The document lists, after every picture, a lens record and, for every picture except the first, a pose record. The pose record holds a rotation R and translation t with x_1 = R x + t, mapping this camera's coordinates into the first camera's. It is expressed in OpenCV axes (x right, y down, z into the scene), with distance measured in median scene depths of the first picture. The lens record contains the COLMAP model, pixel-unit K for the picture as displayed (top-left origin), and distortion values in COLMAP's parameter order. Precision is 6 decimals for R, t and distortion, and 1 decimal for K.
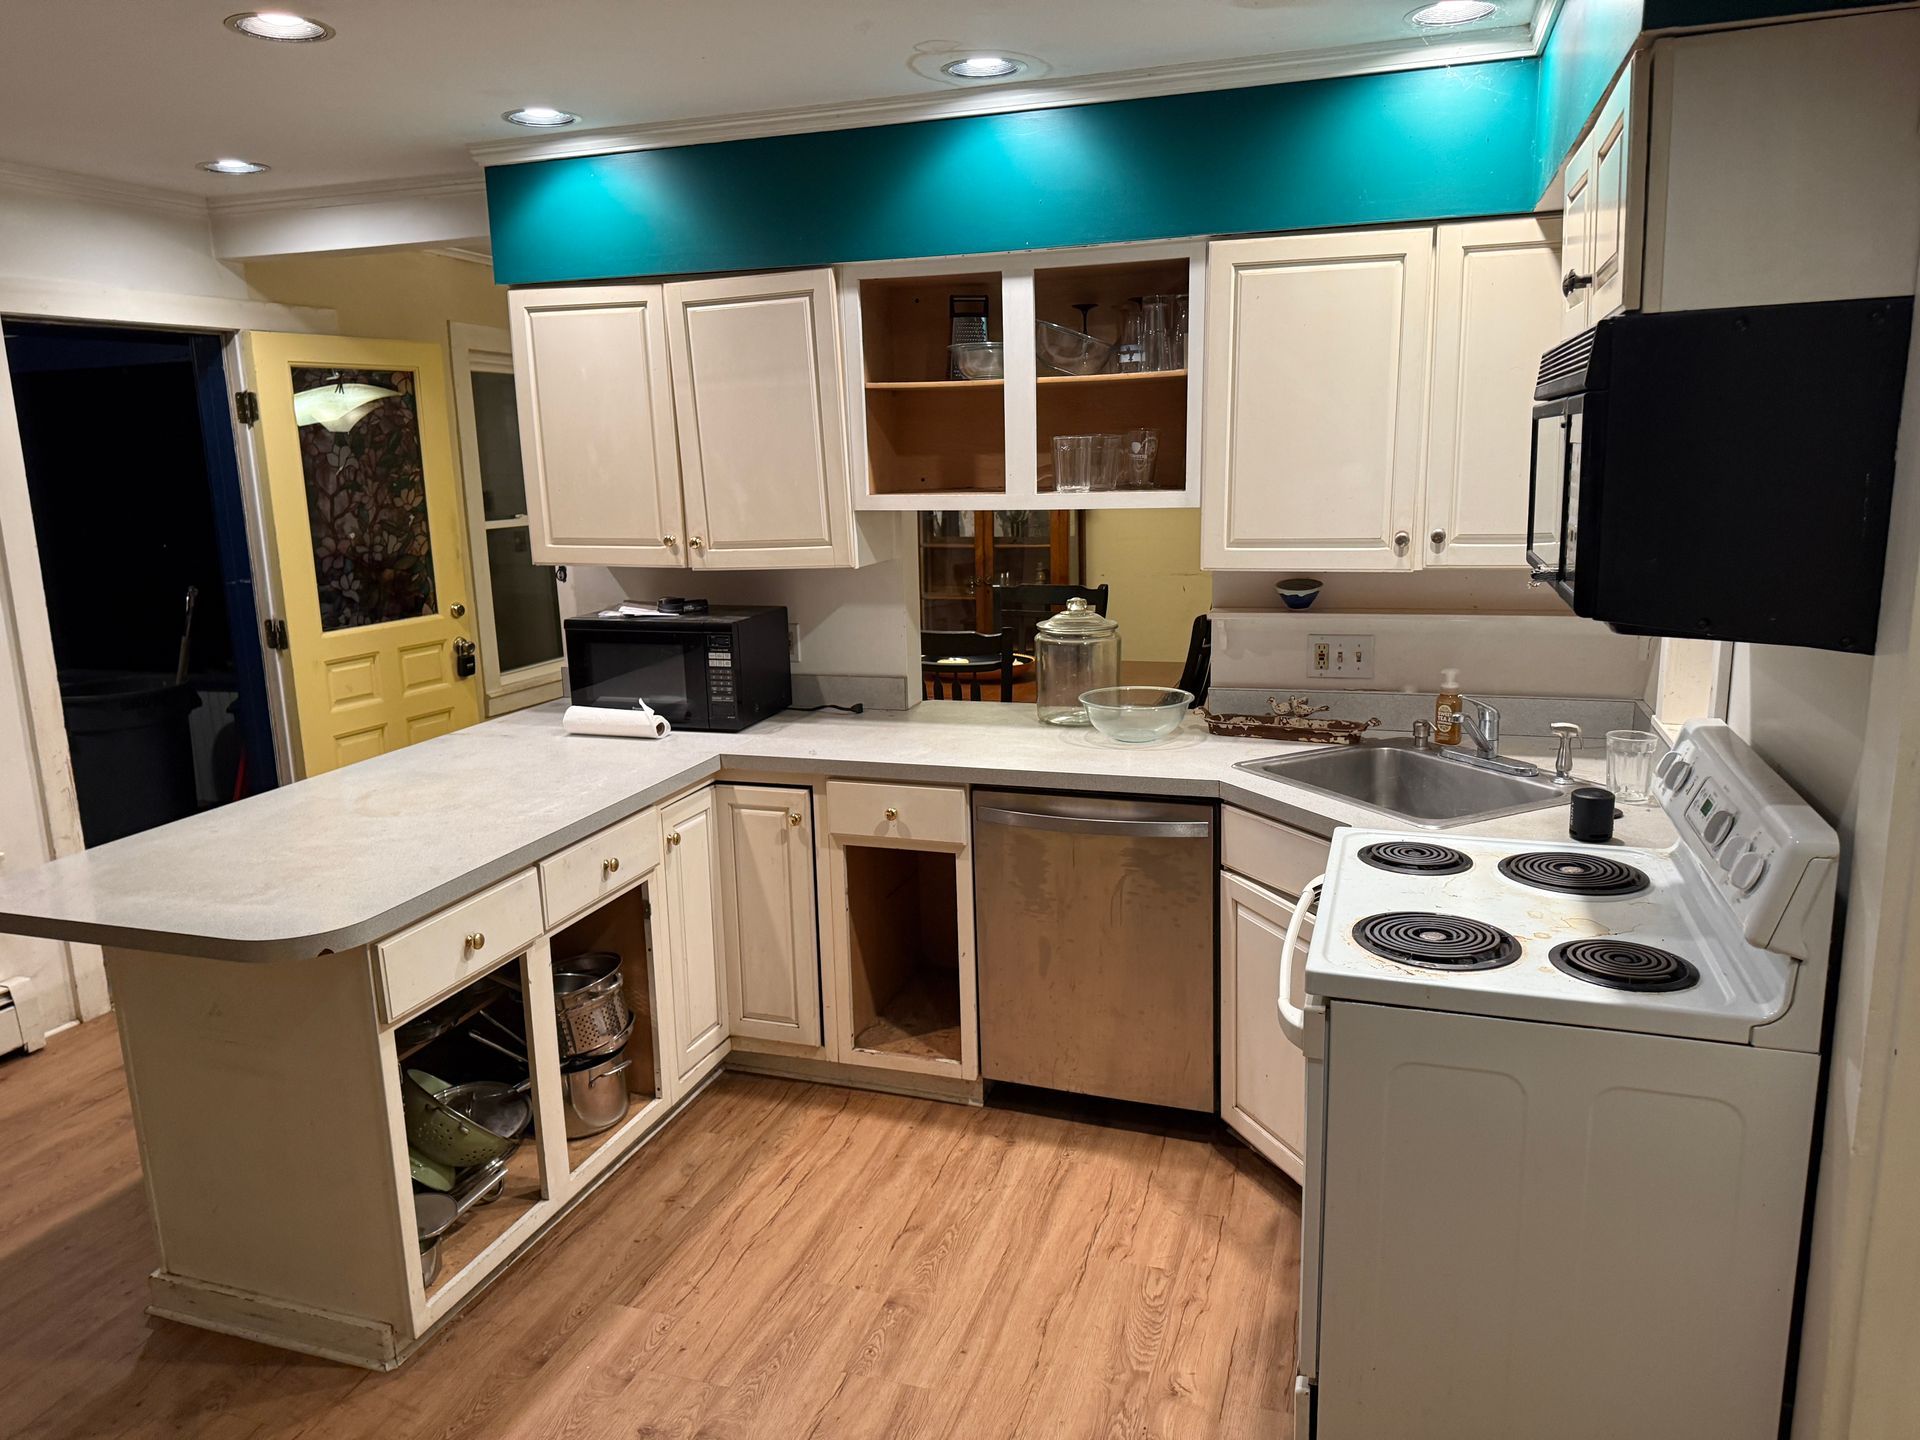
lens RADIAL K [[1353.8, 0, 960.0], [0, 1353.8, 720.0], [0, 0, 1]] dist [0.109363, -0.122784]
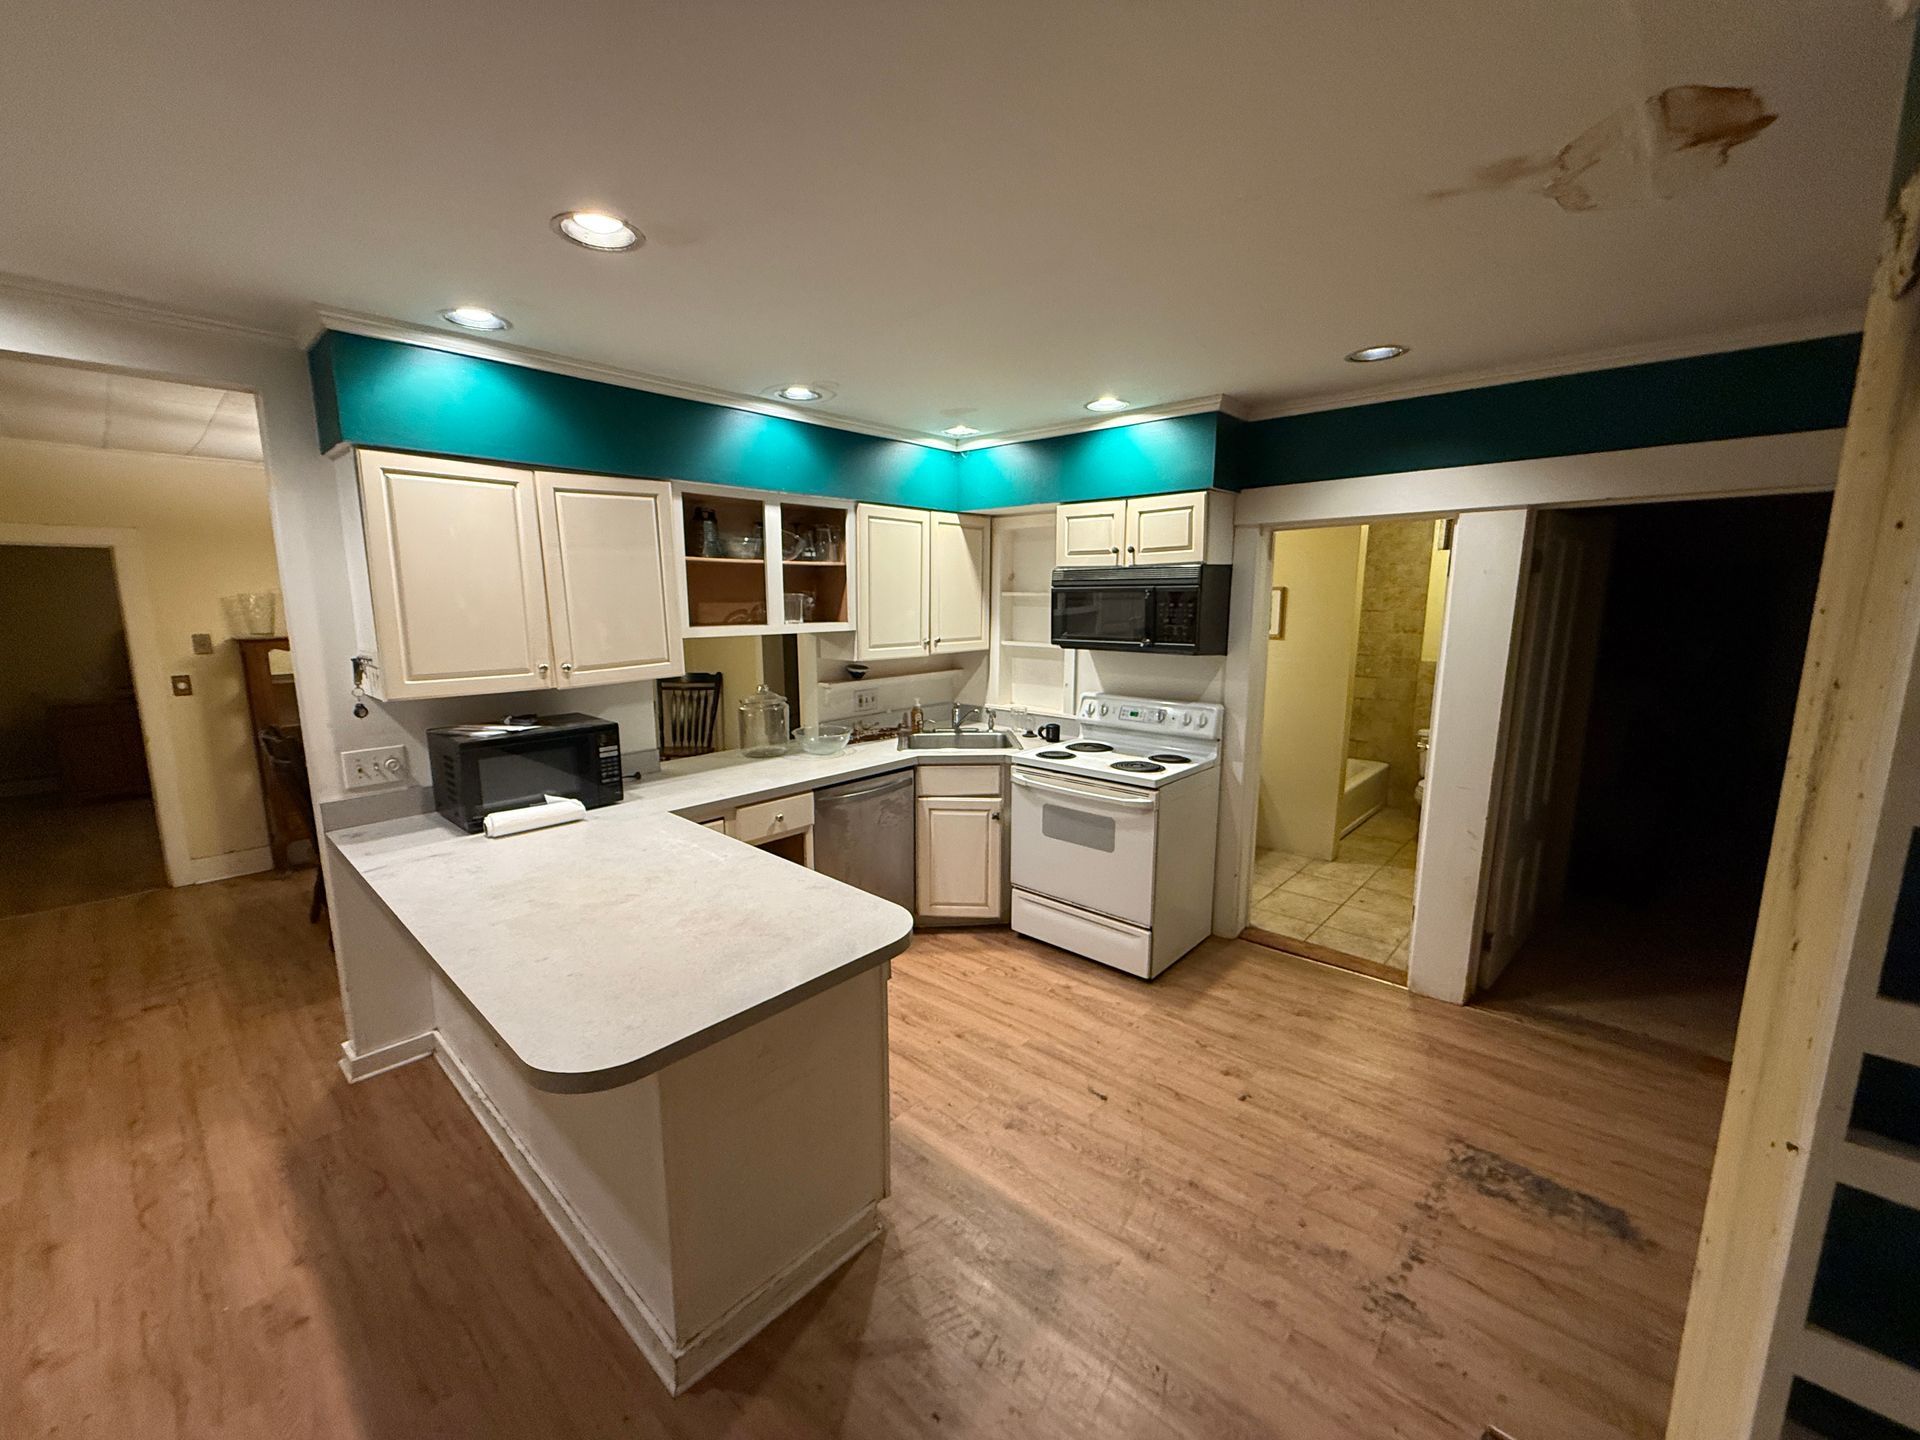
lens RADIAL K [[758.9, 0, 953.9], [0, 758.9, 723.0], [0, 0, 1]] dist [0.000579, 0.000087]
pose [[0.405386, -0.128680, 0.905043, -0.786414], [0.178462, 0.982134, 0.059704, -0.061156], [-0.896556, 0.137312, 0.421108, 0.405613]]
